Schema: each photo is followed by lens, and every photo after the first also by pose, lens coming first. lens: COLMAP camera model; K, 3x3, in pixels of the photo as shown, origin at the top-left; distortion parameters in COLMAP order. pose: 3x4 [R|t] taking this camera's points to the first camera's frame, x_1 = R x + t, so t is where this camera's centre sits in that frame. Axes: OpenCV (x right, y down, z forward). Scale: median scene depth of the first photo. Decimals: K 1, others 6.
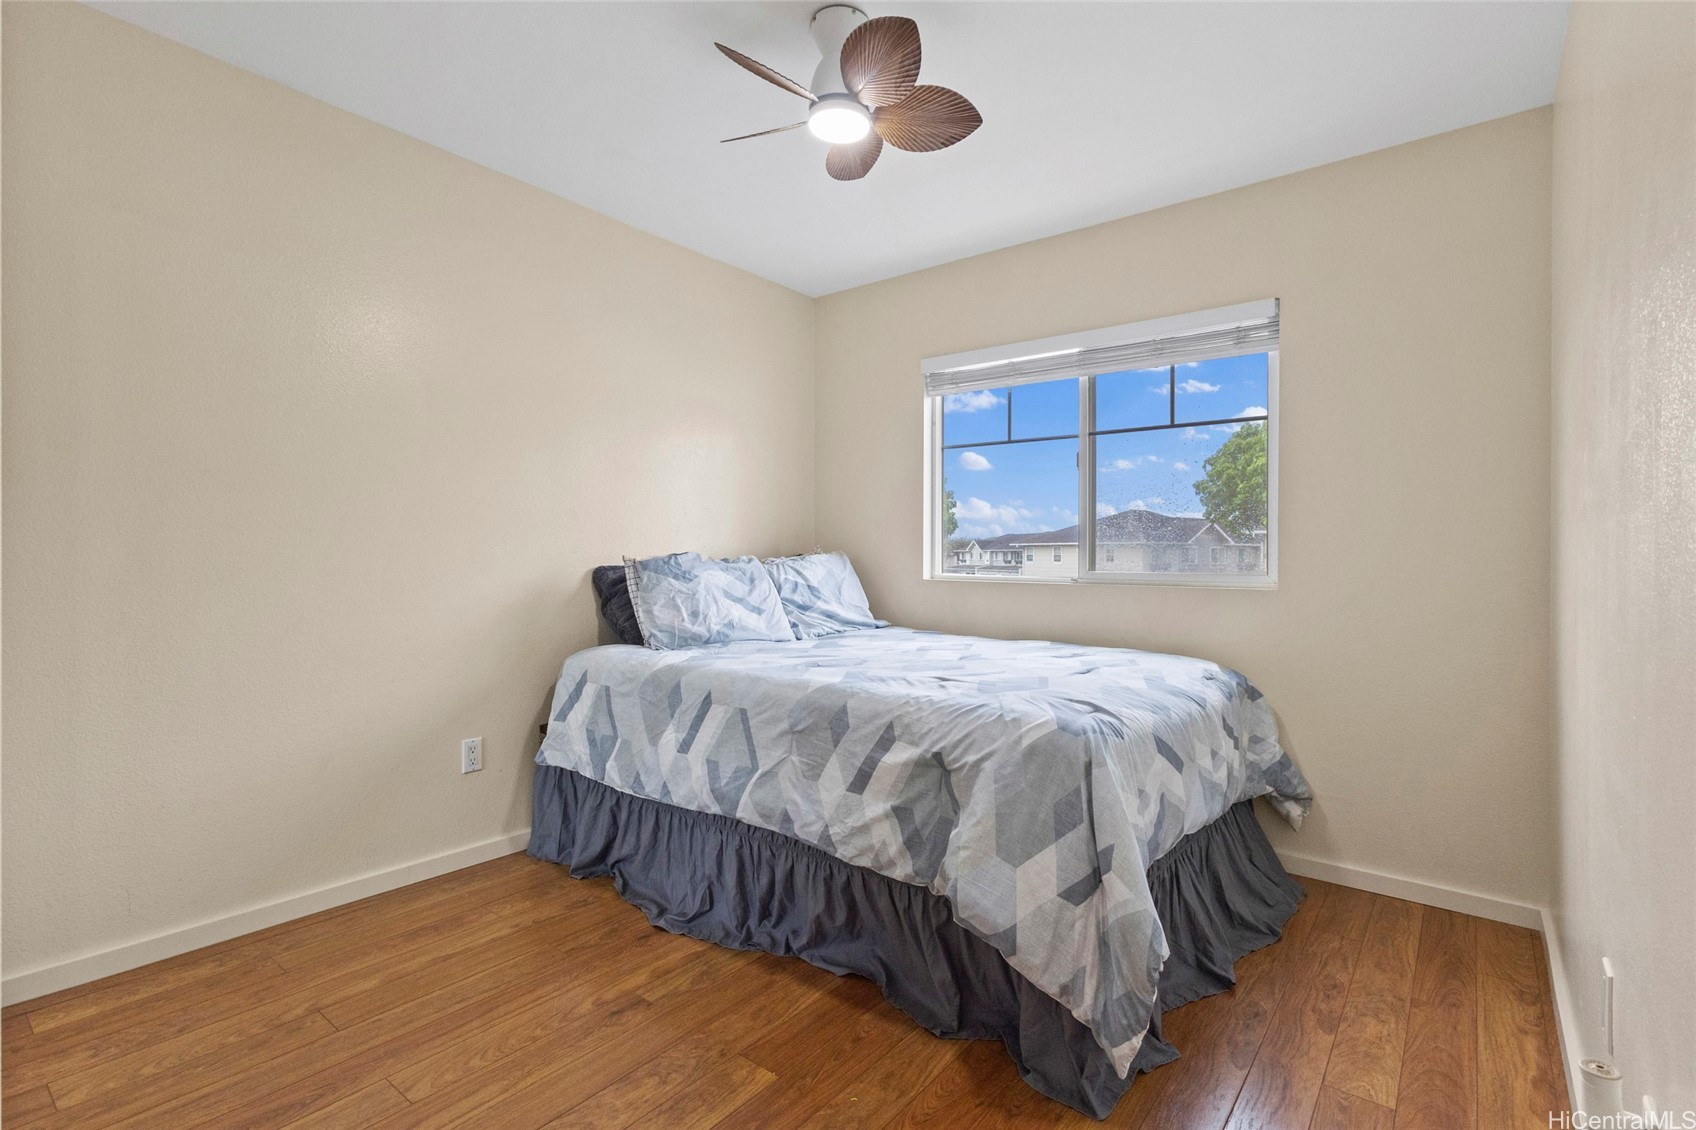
lens RADIAL K [[788.0, 0, 846.1], [0, 788.0, 553.6], [0, 0, 1]] dist [0.003142, -0.000133]
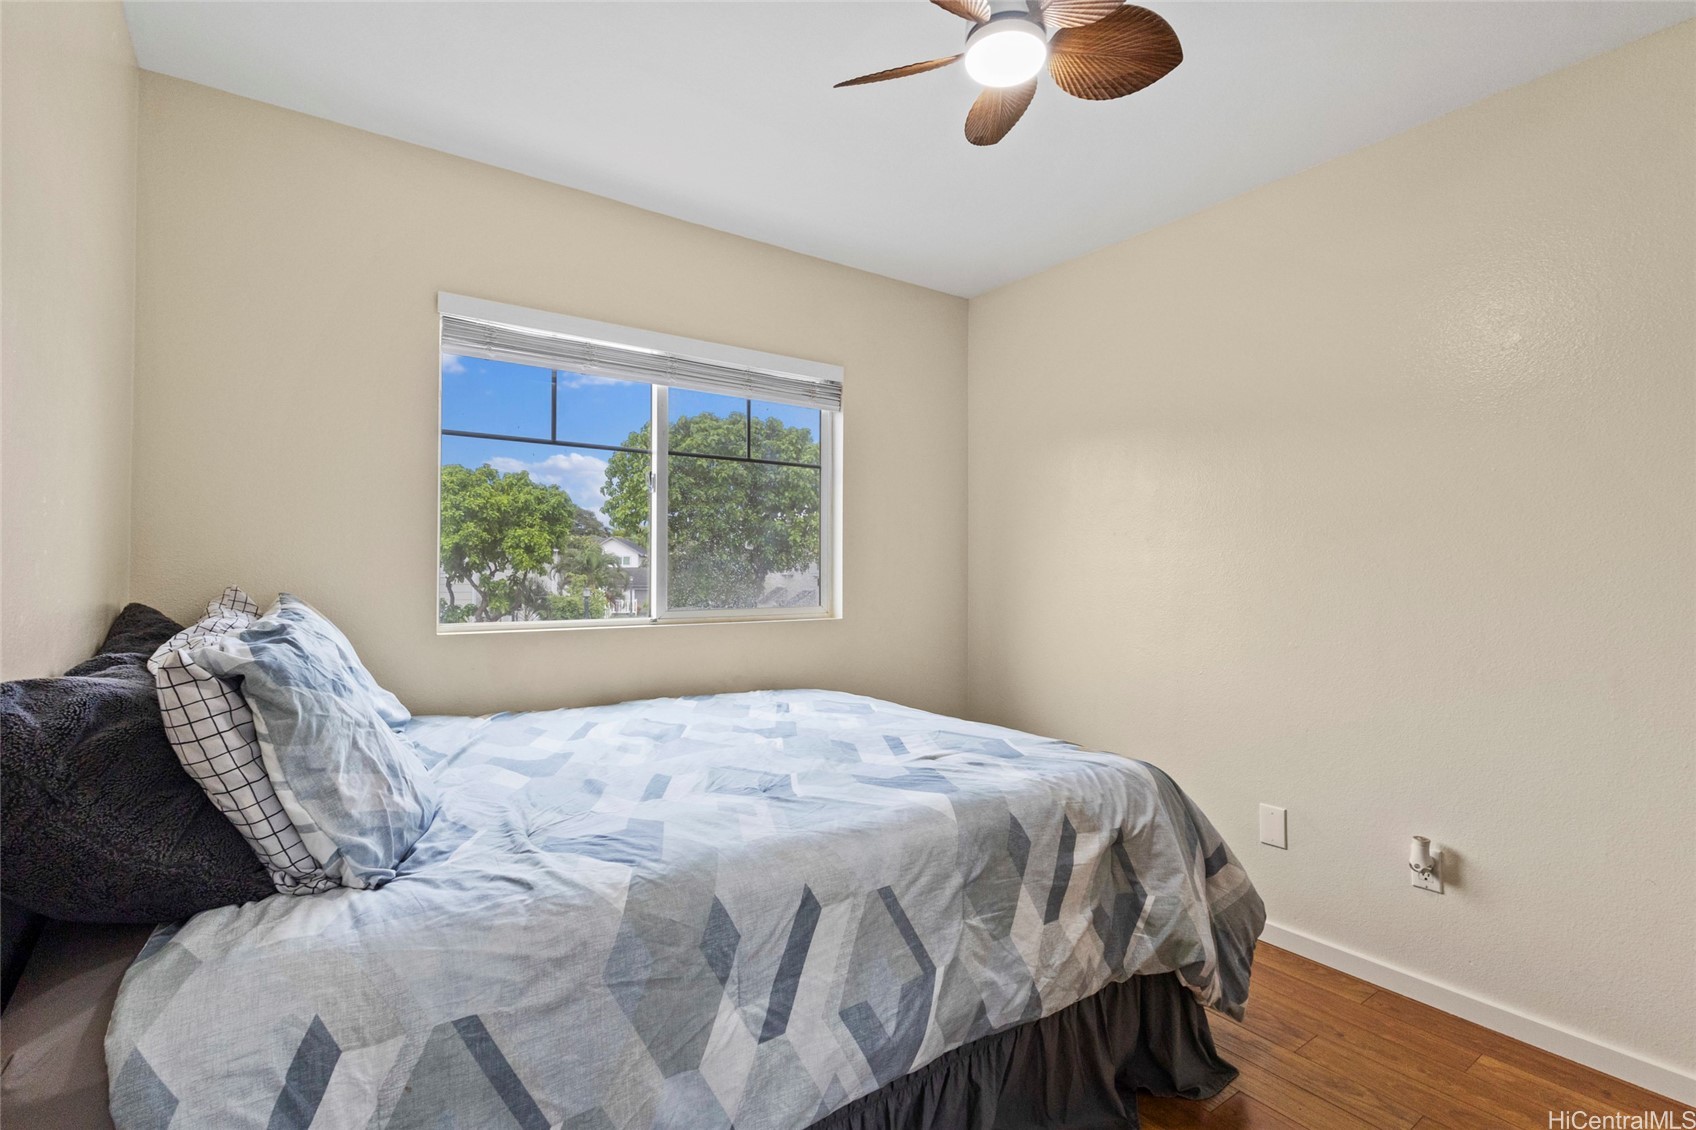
lens RADIAL K [[813.3, 0, 851.1], [0, 813.3, 551.2], [0, 0, 1]] dist [-0.002007, -0.000280]
pose [[0.253418, 0.018773, 0.967175, -0.767941], [-0.000717, 0.999815, -0.019219, -0.046523], [-0.967357, 0.004177, 0.253385, 0.909701]]
